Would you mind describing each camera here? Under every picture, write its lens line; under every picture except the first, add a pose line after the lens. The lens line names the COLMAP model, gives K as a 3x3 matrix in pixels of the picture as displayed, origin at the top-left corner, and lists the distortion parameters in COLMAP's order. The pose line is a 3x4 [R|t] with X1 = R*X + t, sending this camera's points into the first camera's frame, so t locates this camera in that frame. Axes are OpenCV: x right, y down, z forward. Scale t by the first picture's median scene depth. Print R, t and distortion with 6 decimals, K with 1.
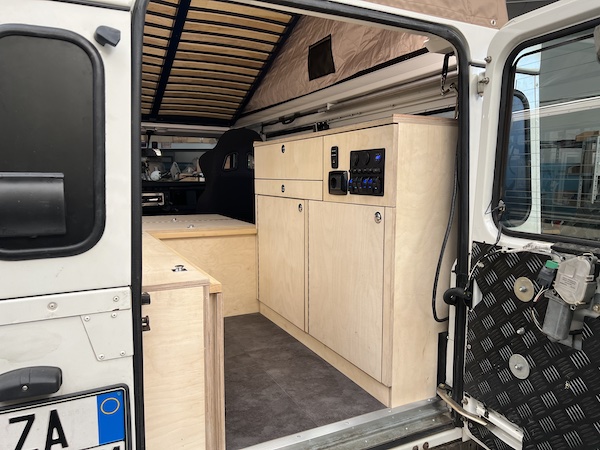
lens RADIAL K [[452.3, 0, 299.7], [0, 452.3, 223.1], [0, 0, 1]] dist [0.080171, -0.104846]
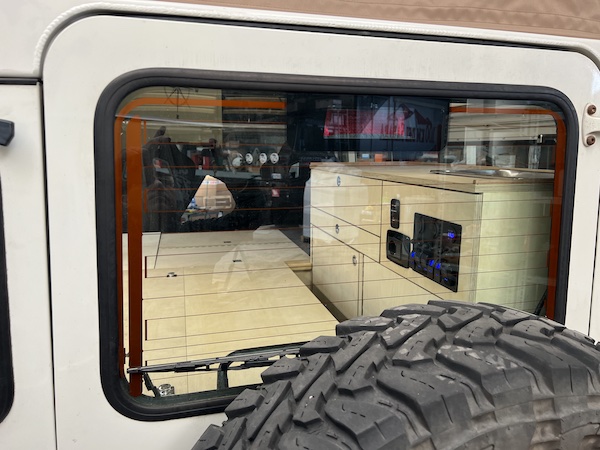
lens RADIAL K [[449.4, 0, 293.1], [0, 449.4, 224.2], [0, 0, 1]] dist [-0.003039, -0.002635]
pose [[0.976865, 0.040775, -0.209933, 0.059083], [-0.027009, 0.997318, 0.068029, -0.147911], [0.212143, -0.060785, 0.975346, 0.205654]]
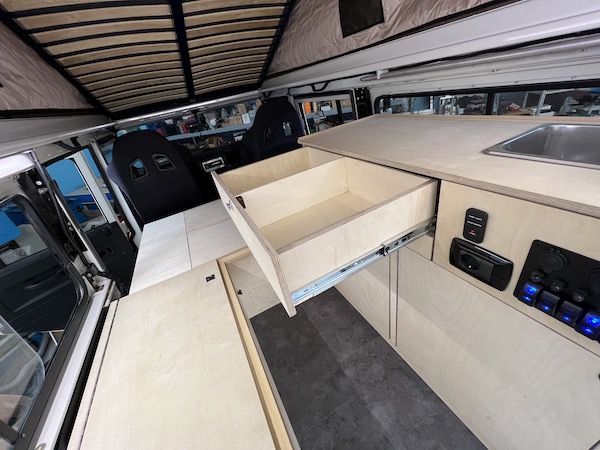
lens RADIAL K [[240.4, 0, 300.0], [0, 240.4, 225.0], [0, 0, 1]] dist [-0.001307, 0.000003]
pose [[0.982837, -0.162292, -0.087711, -0.102485], [0.184113, 0.892807, 0.411094, -0.270859], [0.011591, -0.420187, 0.907364, 0.604977]]
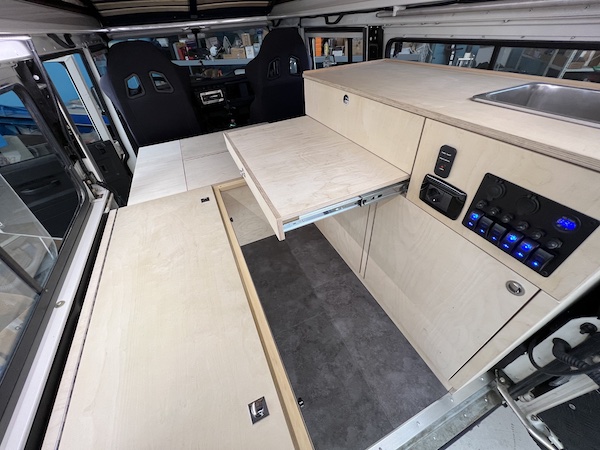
lens RADIAL K [[240.4, 0, 300.0], [0, 240.4, 225.0], [0, 0, 1]] dist [-0.001307, 0.000003]
pose [[0.997340, -0.023368, -0.069043, -0.100983], [0.058399, 0.822995, 0.565038, -0.242916], [0.043618, -0.567567, 0.822171, 0.541246]]
